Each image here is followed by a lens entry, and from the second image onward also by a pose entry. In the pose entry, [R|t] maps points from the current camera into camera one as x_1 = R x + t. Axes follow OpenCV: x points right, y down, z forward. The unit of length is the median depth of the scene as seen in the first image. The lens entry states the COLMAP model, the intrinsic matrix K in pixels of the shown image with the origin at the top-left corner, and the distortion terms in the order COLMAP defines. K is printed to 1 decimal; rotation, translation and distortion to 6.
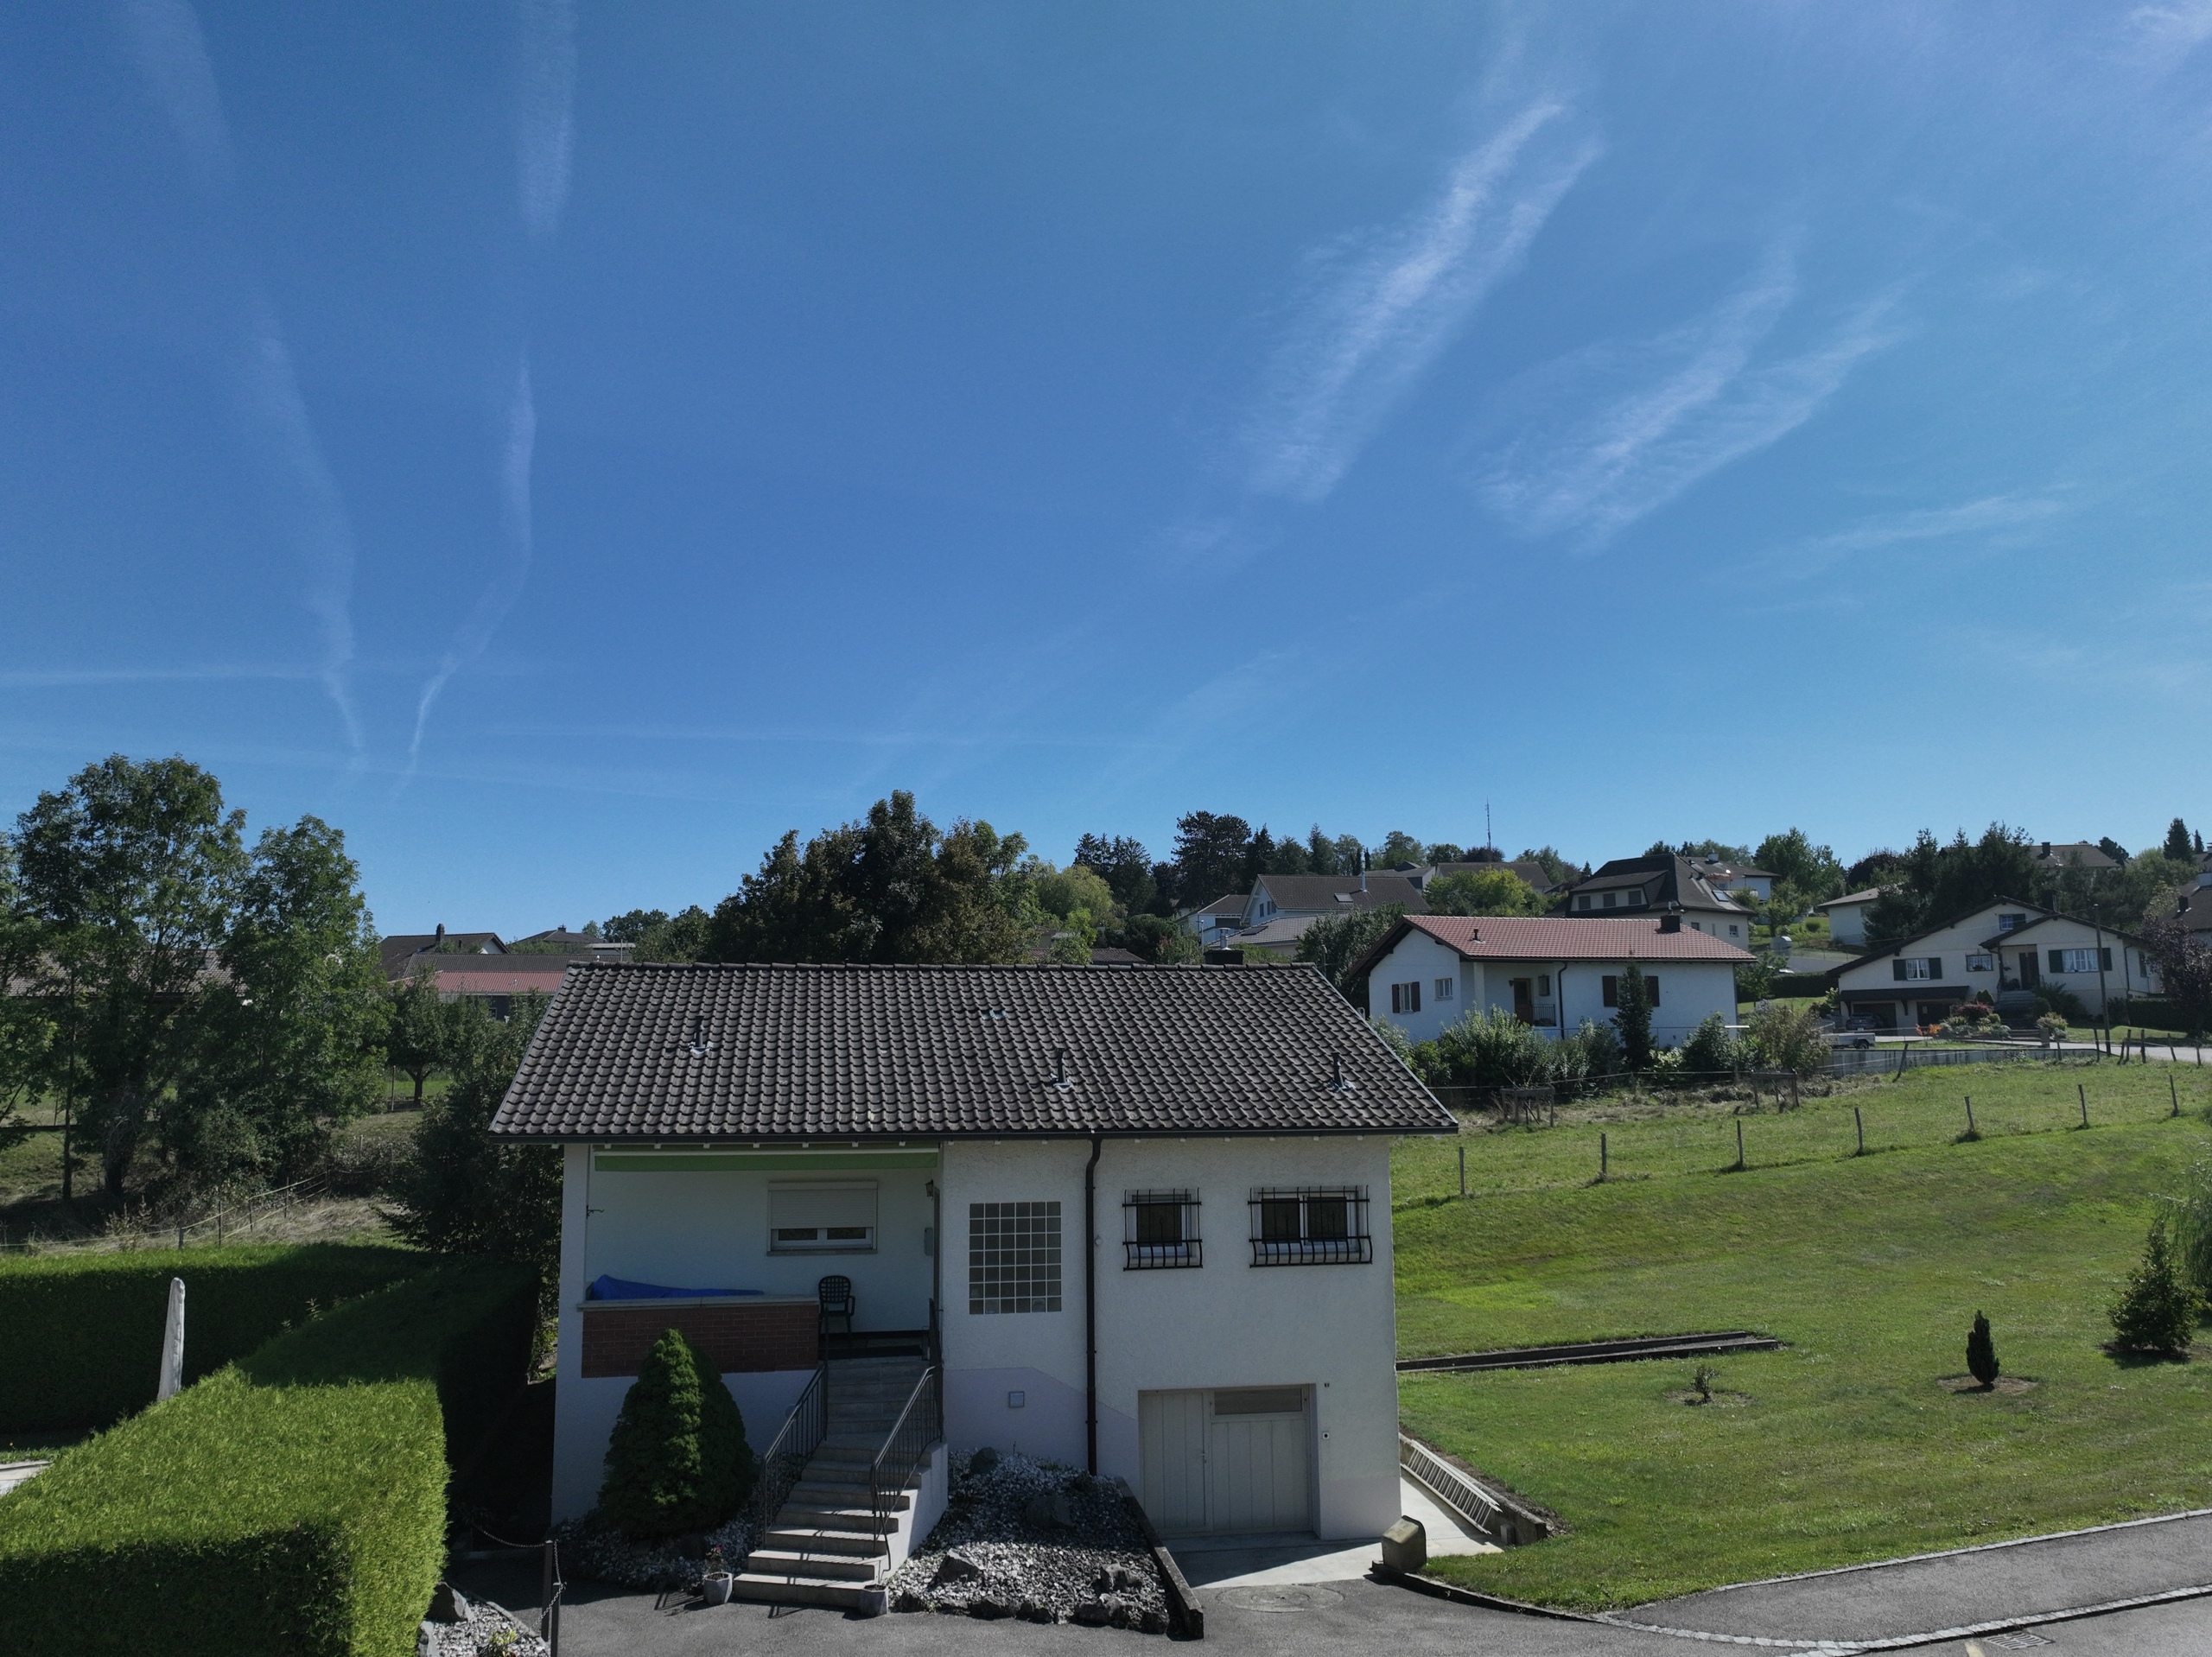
lens RADIAL K [[1728.9, 0, 1114.8], [0, 1728.9, 821.5], [0, 0, 1]] dist [0.004934, 0.004111]
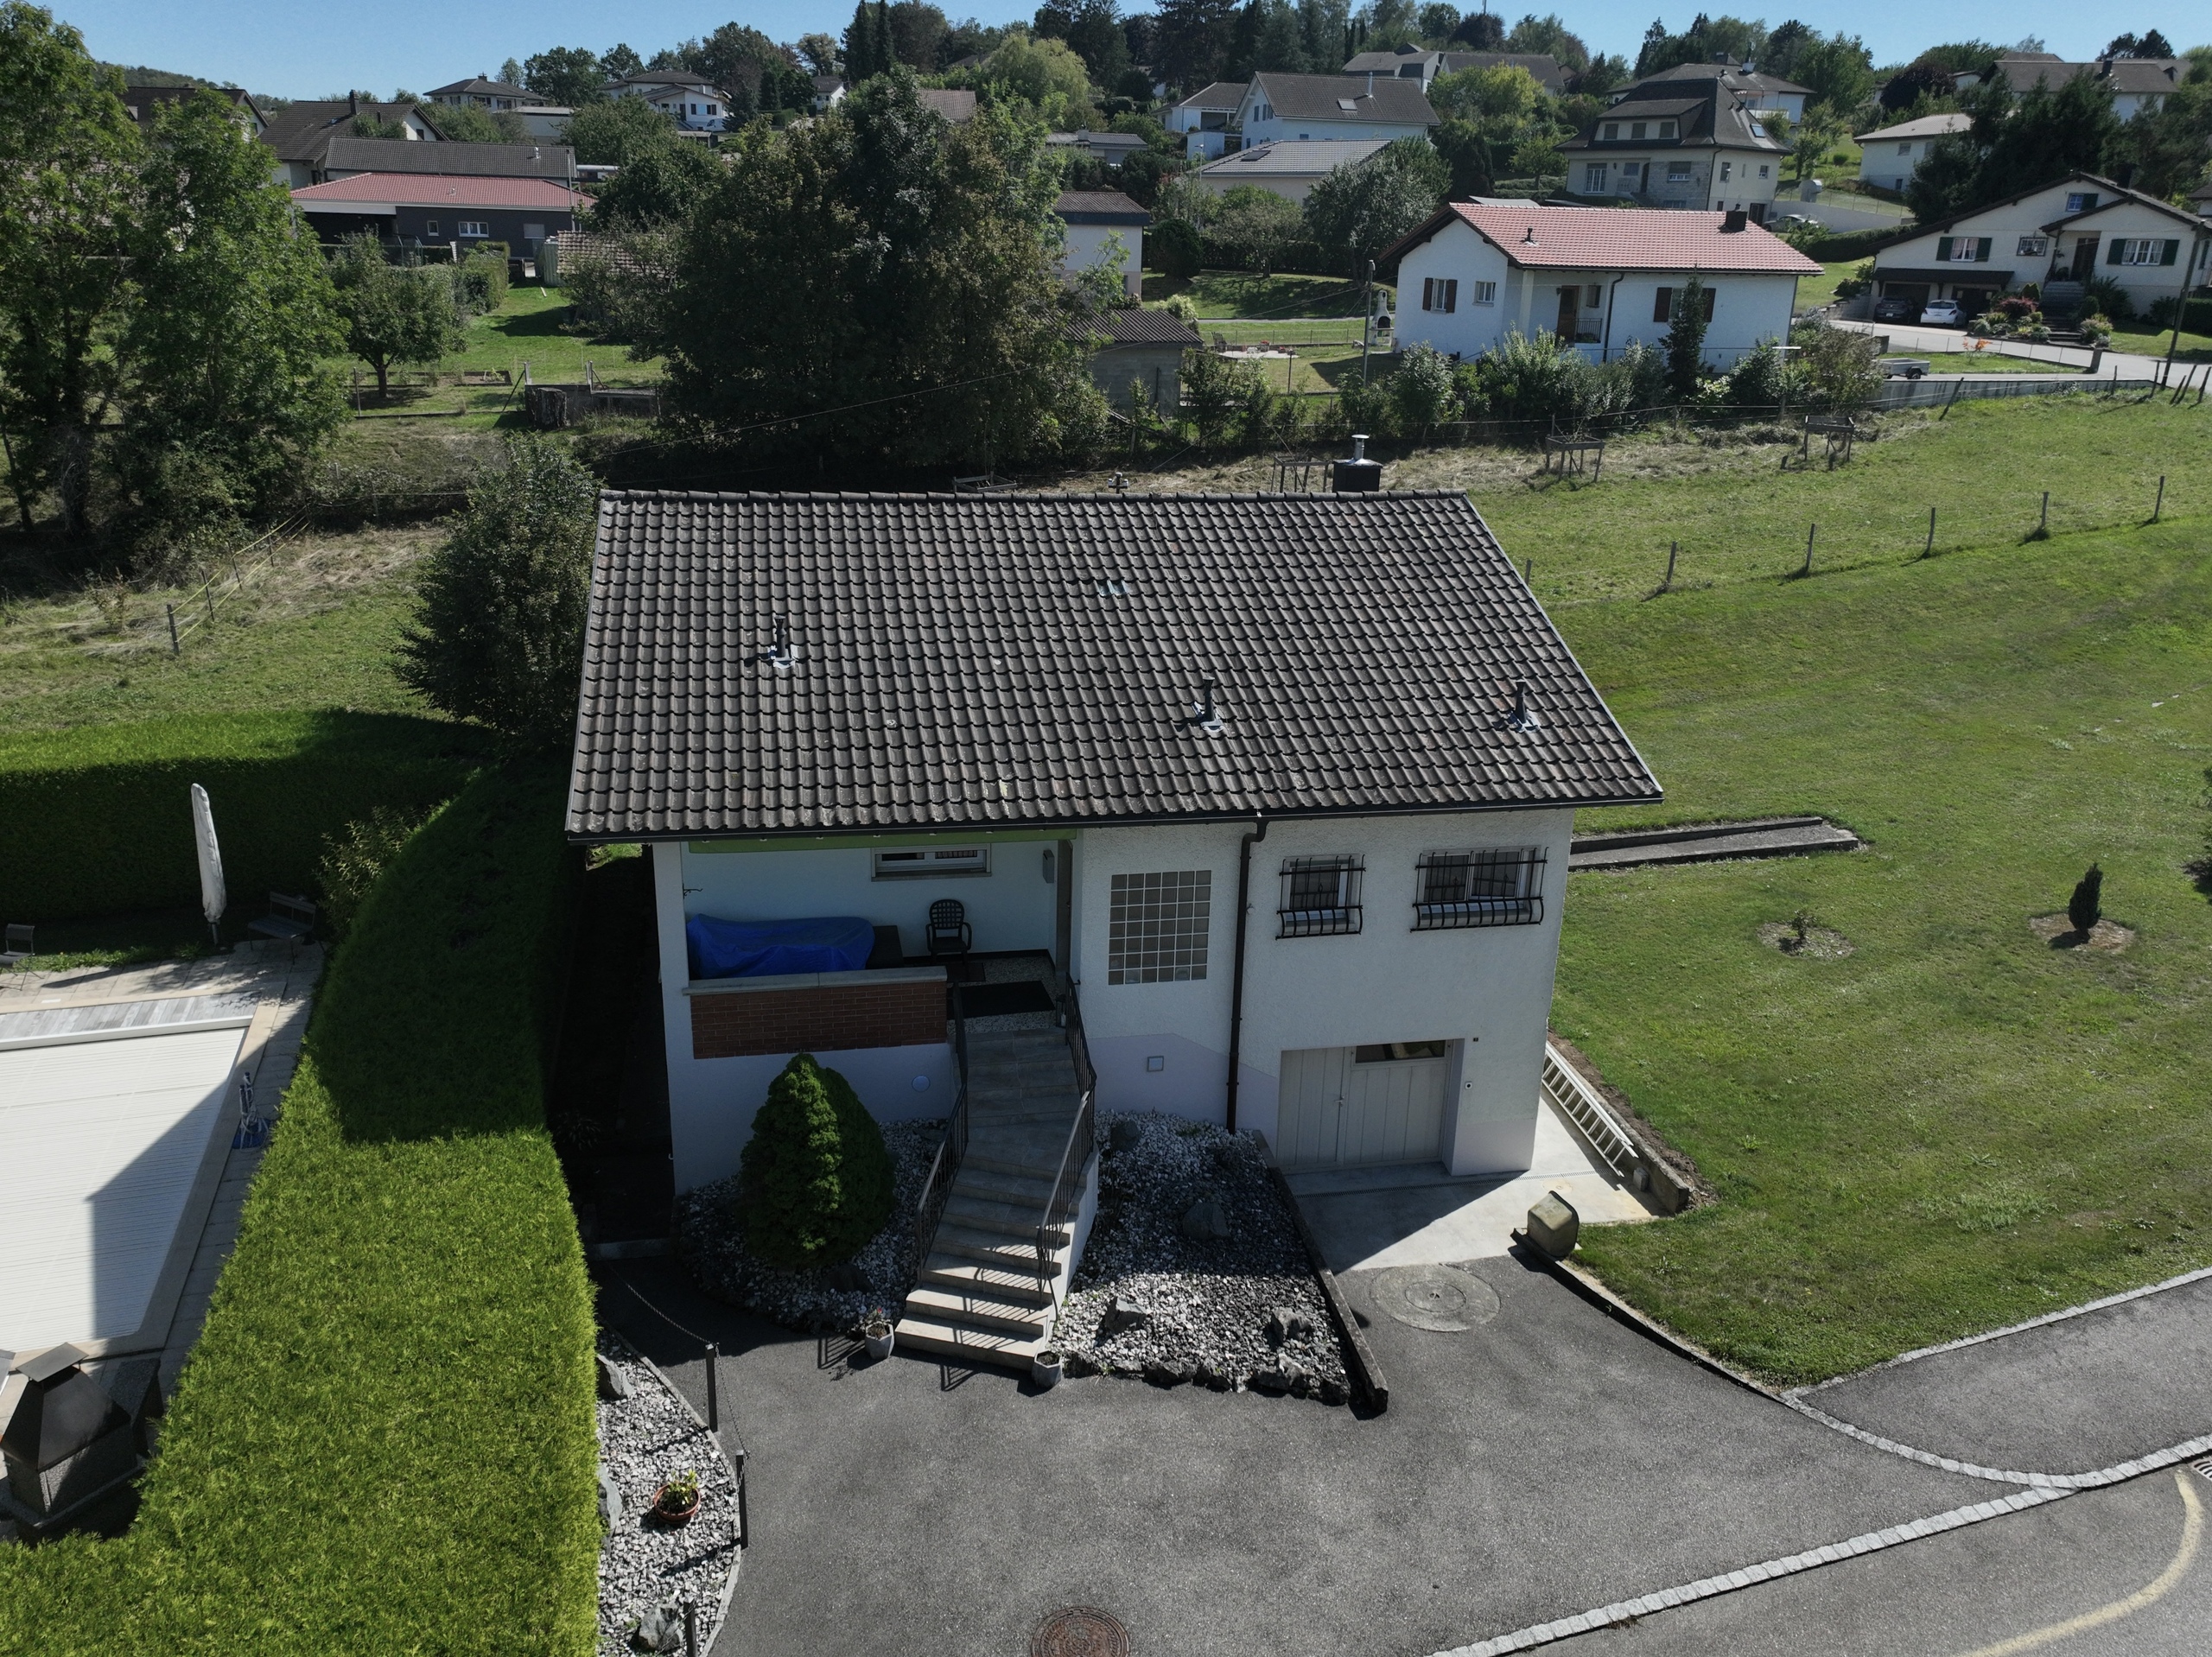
lens RADIAL K [[1686.2, 0, 1116.2], [0, 1686.2, 814.3], [0, 0, 1]] dist [-0.002535, 0.023908]
pose [[0.998883, 0.026659, 0.039021, -0.112798], [-0.041594, 0.887913, 0.458127, -0.197643], [-0.022434, -0.459238, 0.888030, 0.238415]]
